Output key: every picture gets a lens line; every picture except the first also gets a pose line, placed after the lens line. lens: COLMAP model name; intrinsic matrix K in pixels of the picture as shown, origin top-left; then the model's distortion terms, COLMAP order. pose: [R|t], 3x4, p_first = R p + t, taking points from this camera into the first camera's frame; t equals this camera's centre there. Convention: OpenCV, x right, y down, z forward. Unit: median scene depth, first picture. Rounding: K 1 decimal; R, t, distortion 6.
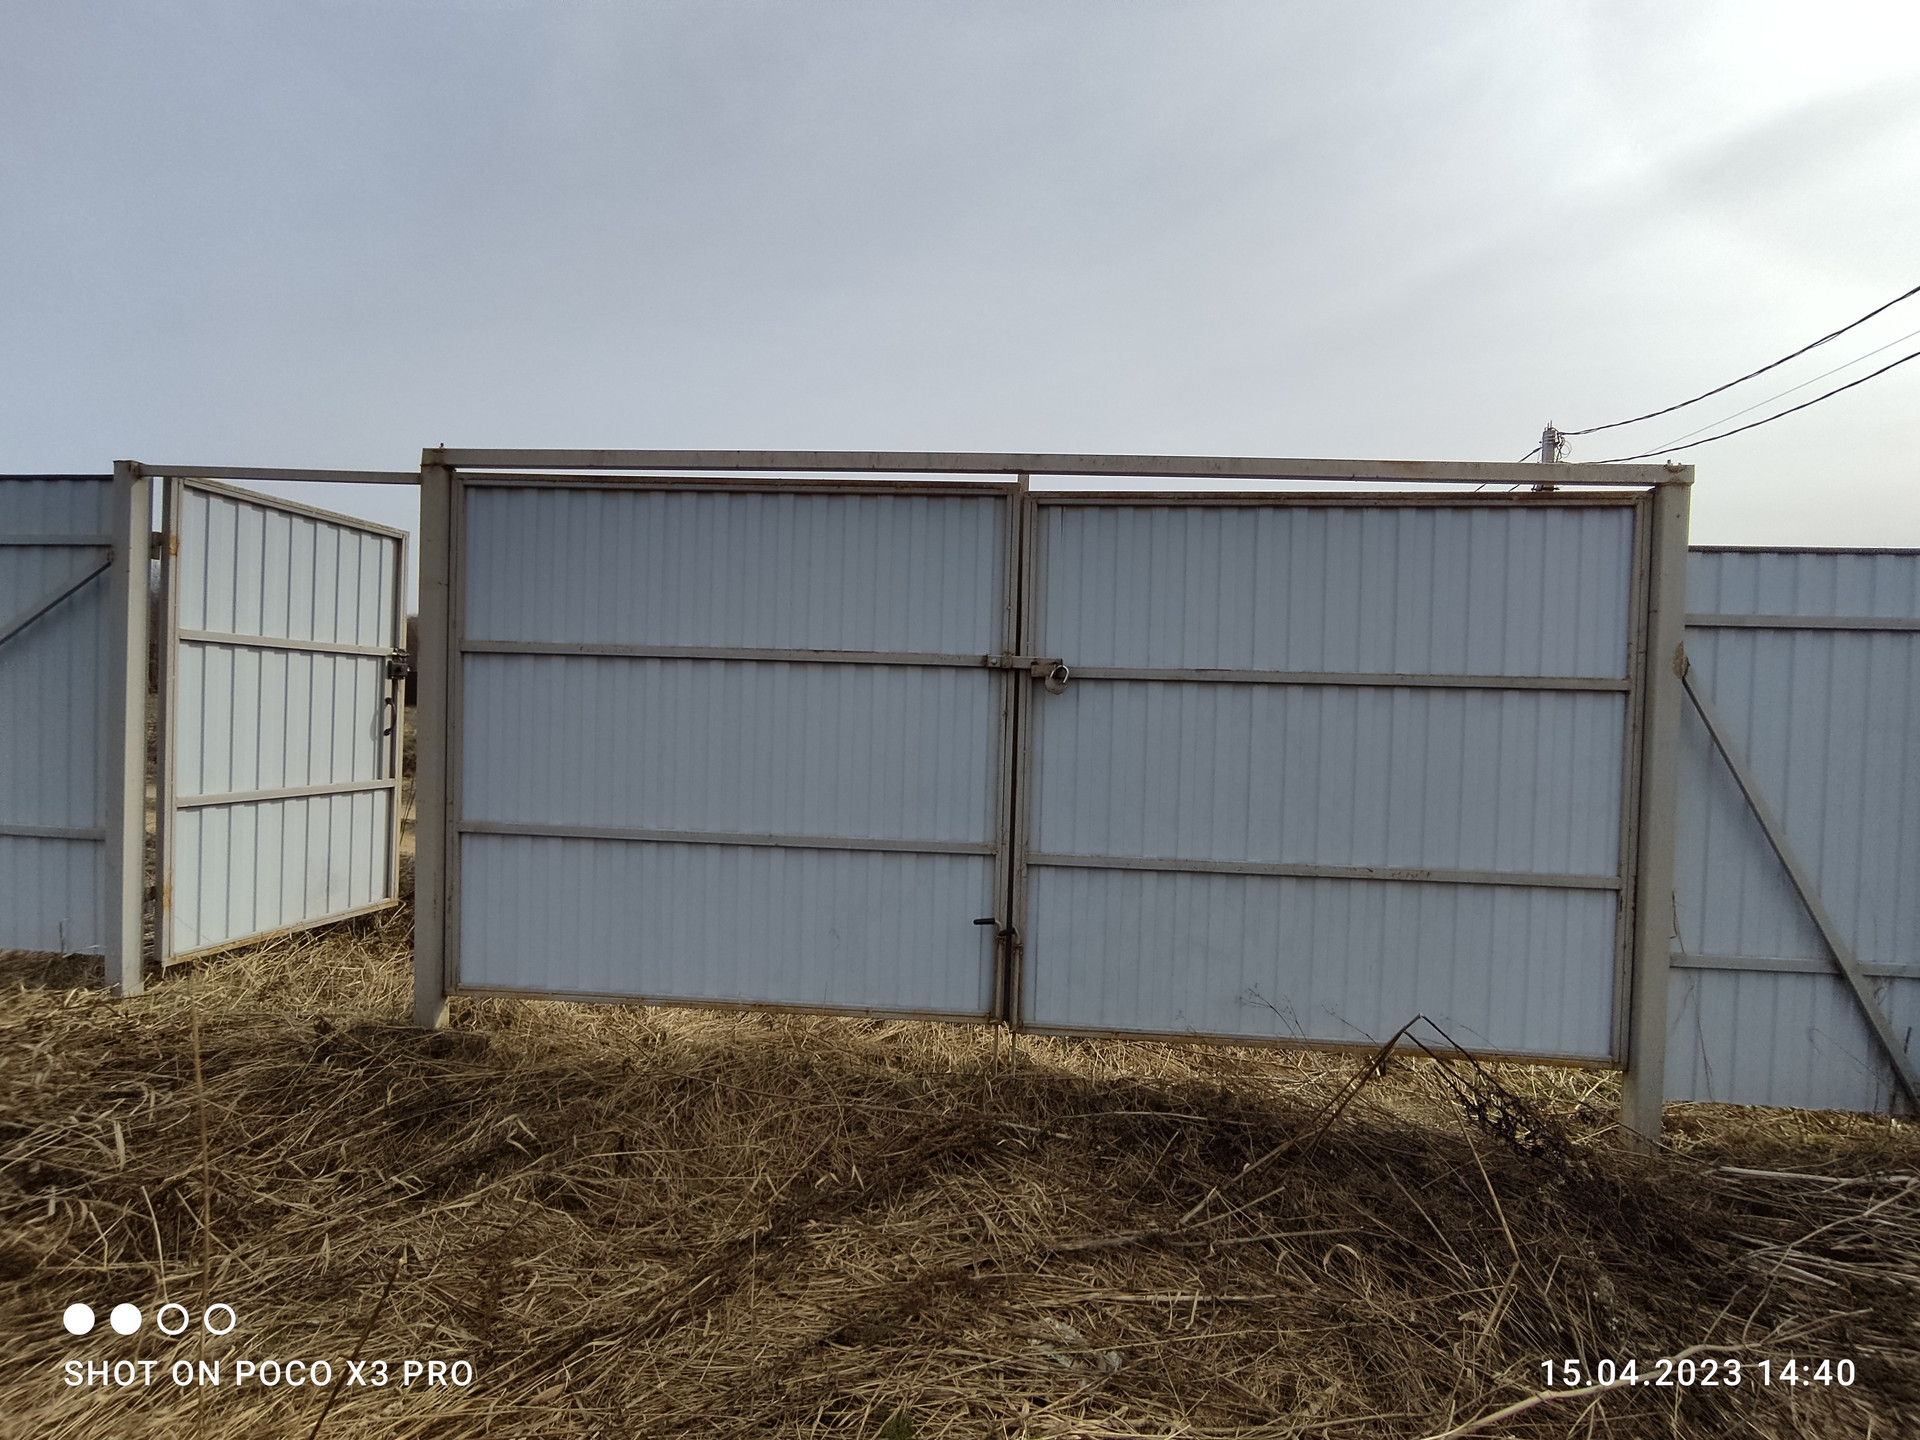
lens RADIAL K [[841.8, 0, 958.4], [0, 841.8, 712.9], [0, 0, 1]] dist [-0.002414, -0.005975]
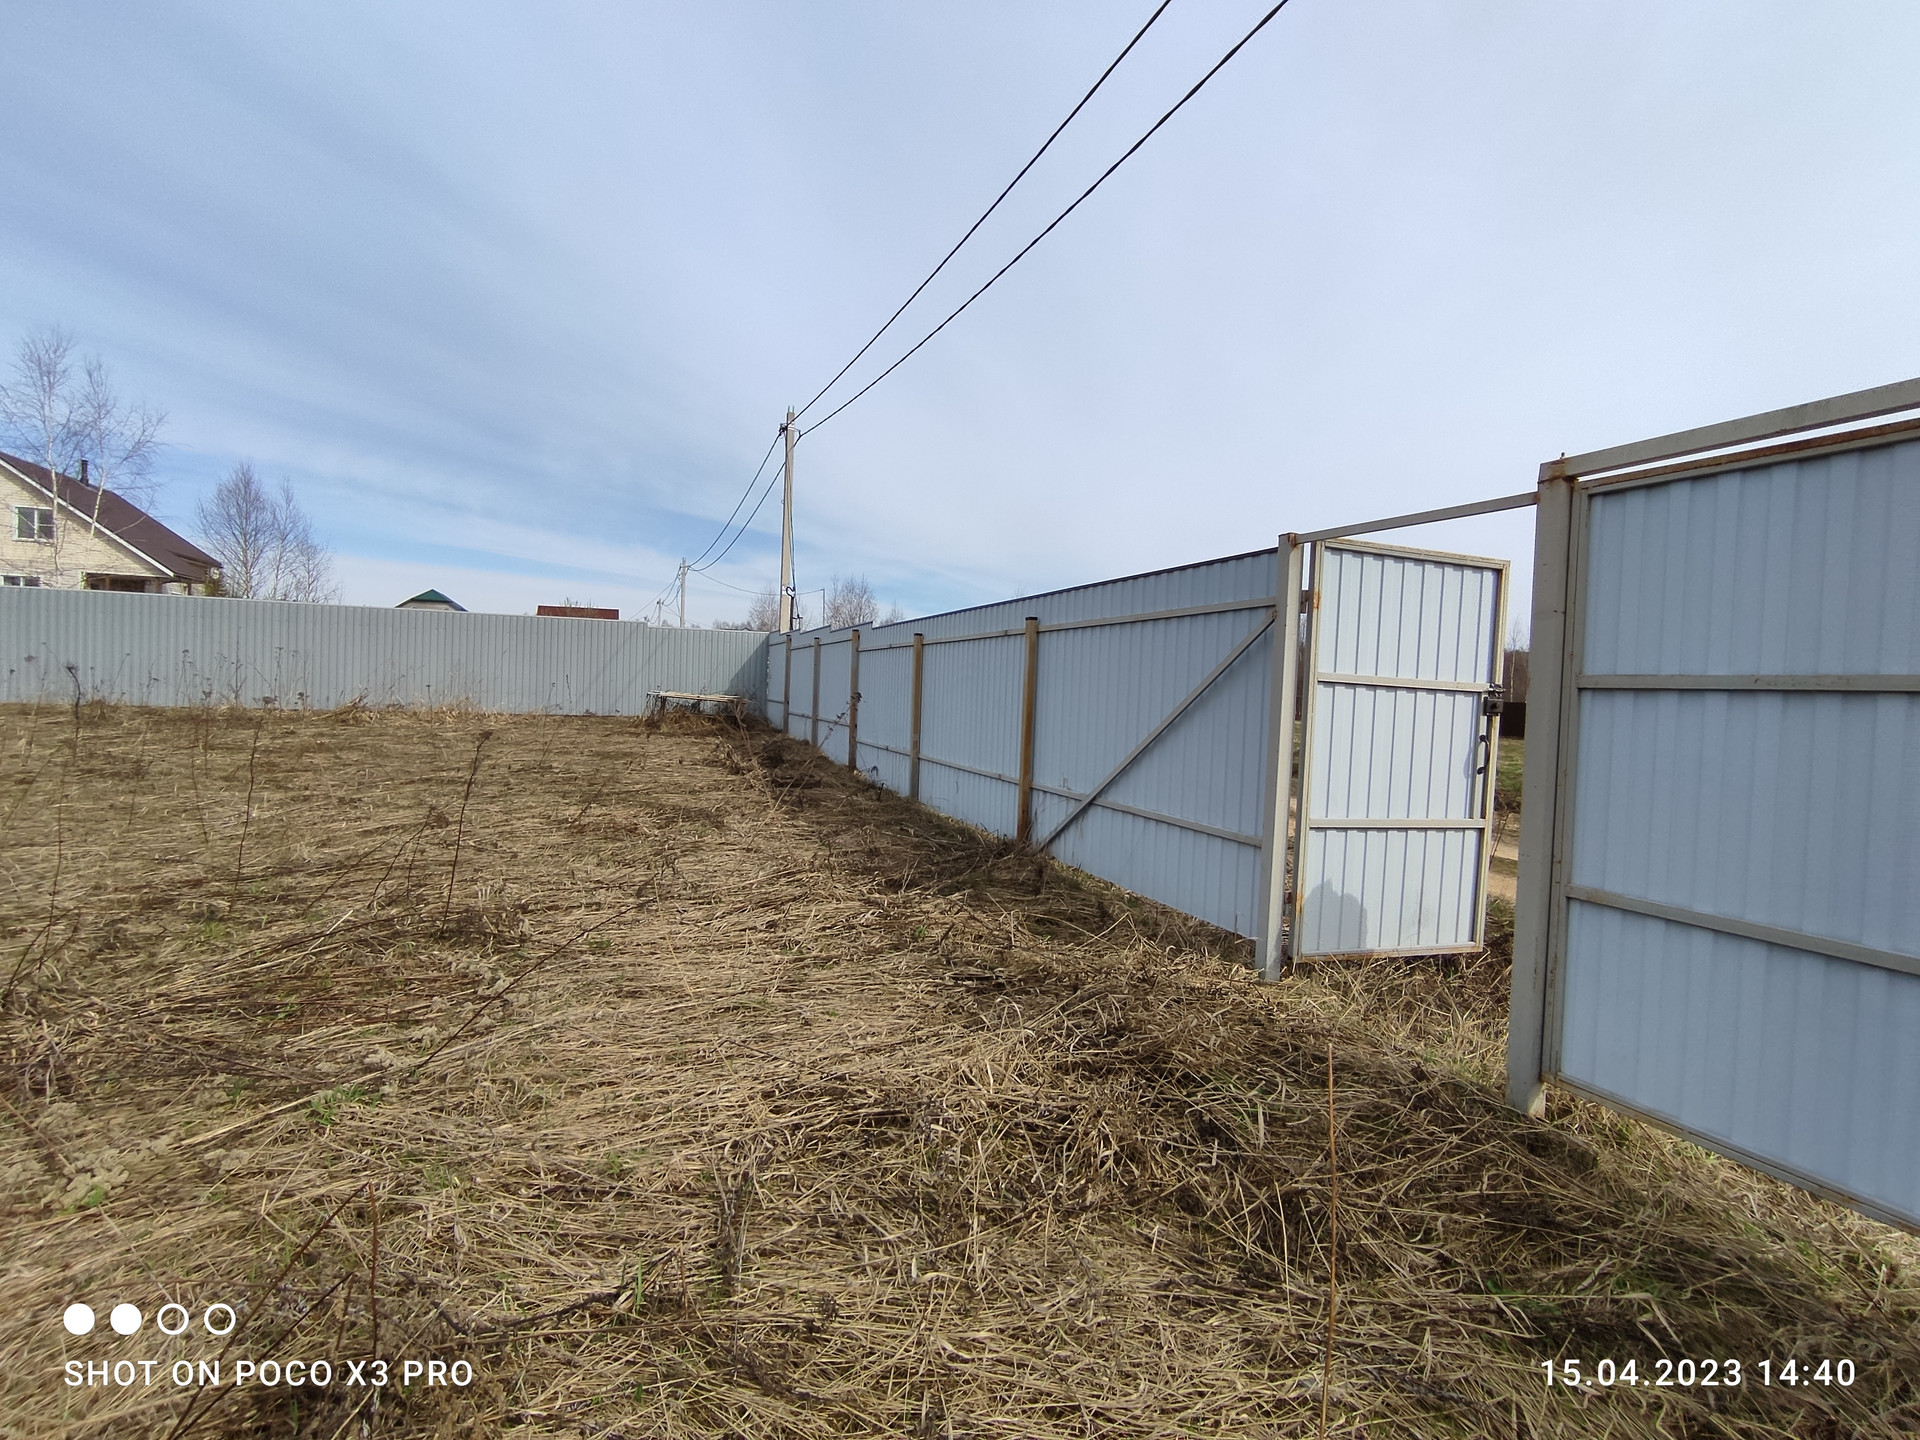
lens RADIAL K [[876.5, 0, 960.0], [0, 876.5, 720.0], [0, 0, 1]] dist [-0.050805, 0.030106]
pose [[0.428637, 0.015094, -0.903351, -0.065539], [-0.043406, 0.999050, -0.003903, -0.009044], [0.902433, 0.040883, 0.428885, 0.050293]]
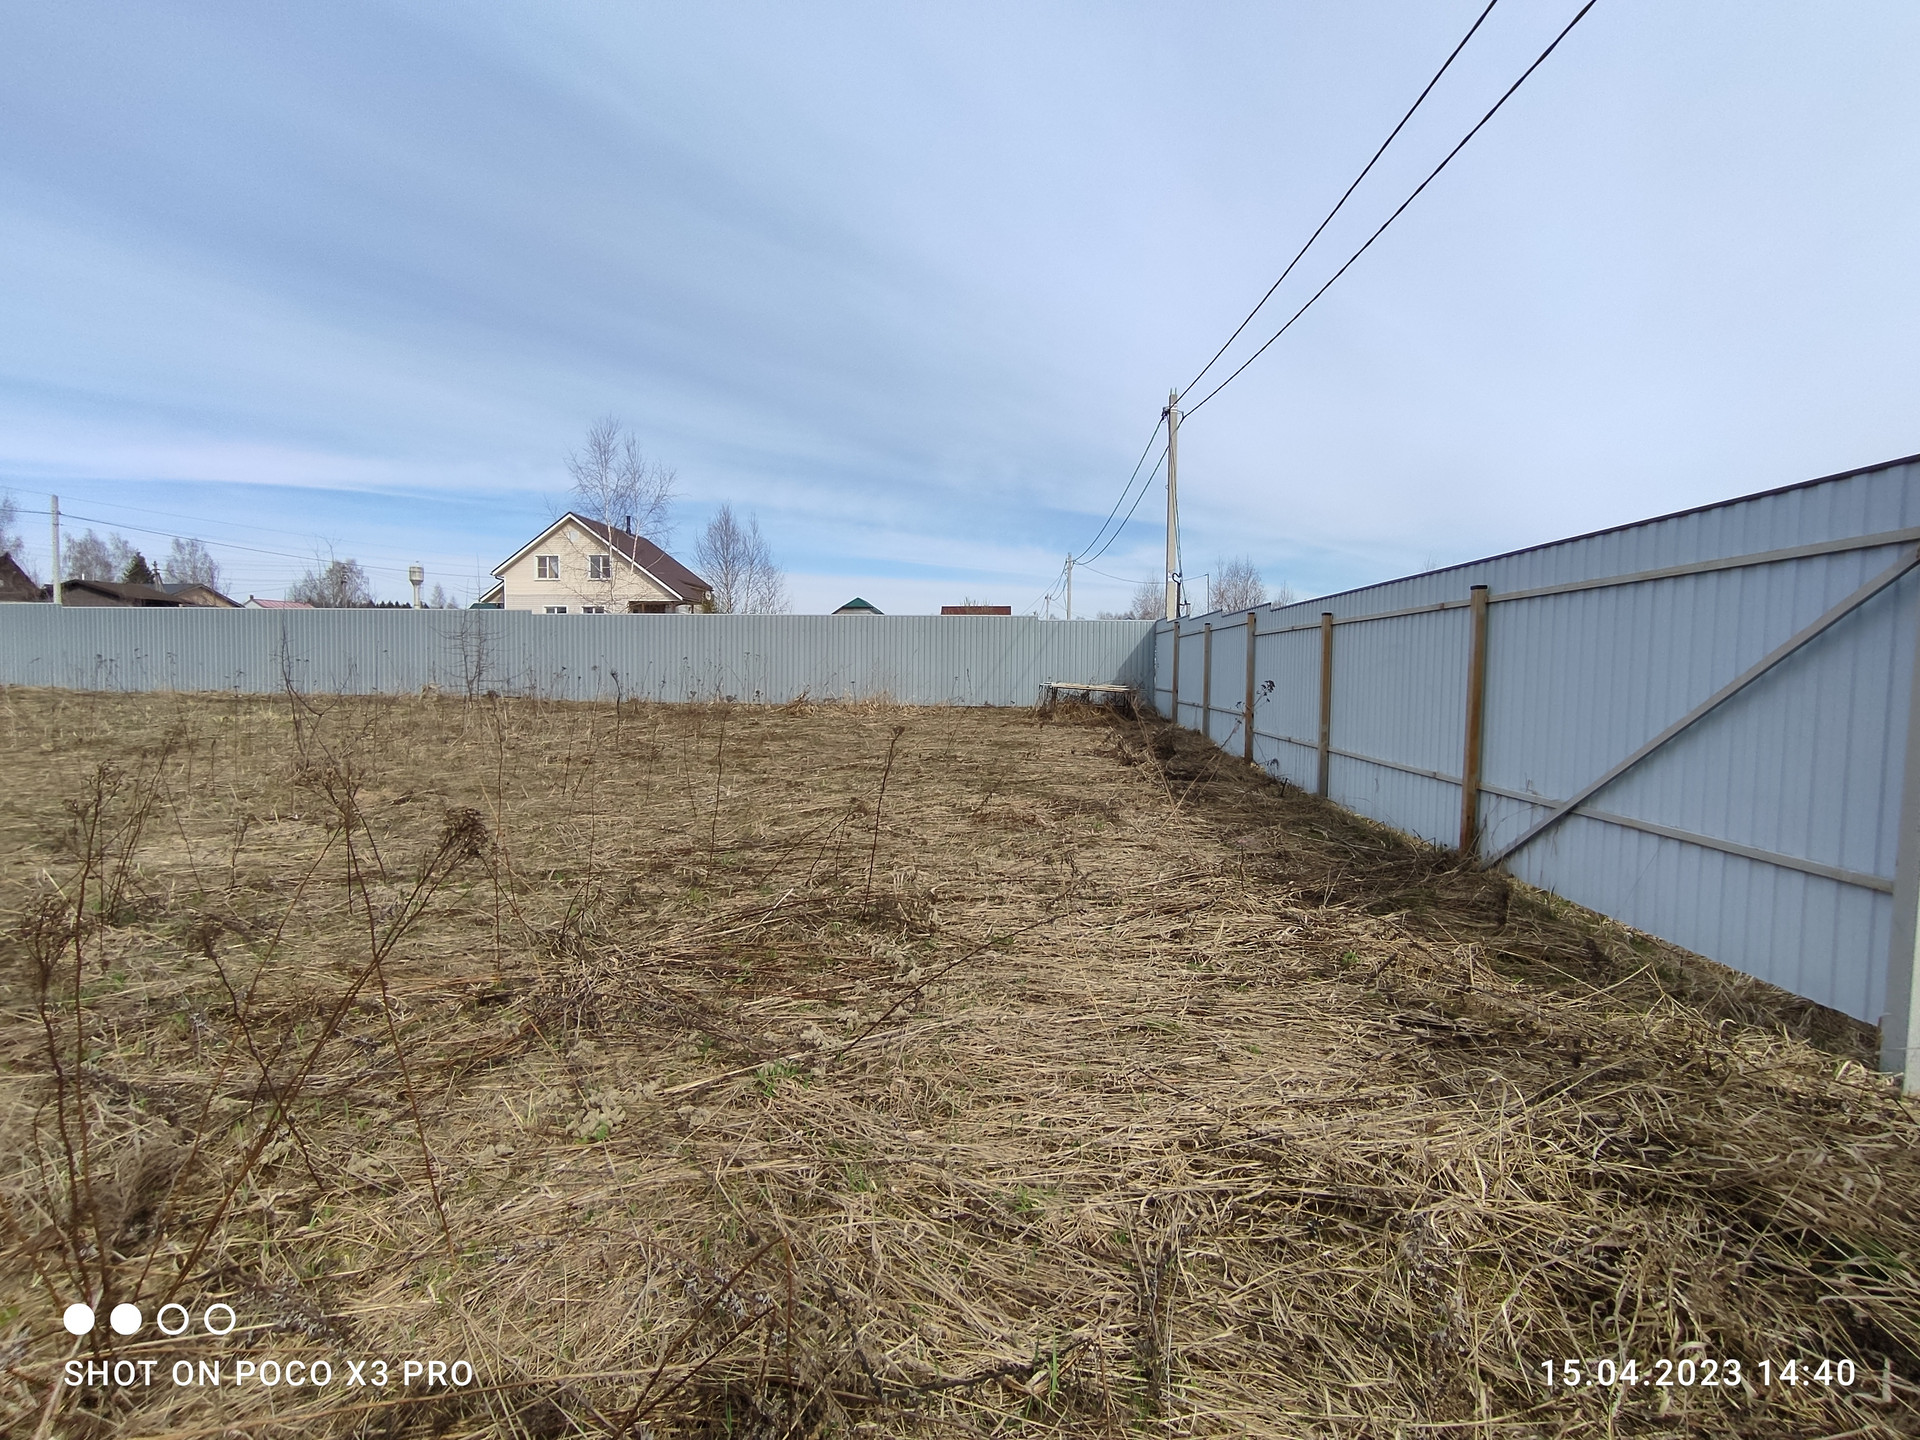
lens RADIAL K [[841.8, 0, 958.4], [0, 841.8, 712.9], [0, 0, 1]] dist [-0.002414, -0.005975]
pose [[0.009247, 0.021385, -0.999729, -0.199391], [-0.031722, 0.999274, 0.021082, -0.017622], [0.999454, 0.031519, 0.009919, 0.045258]]
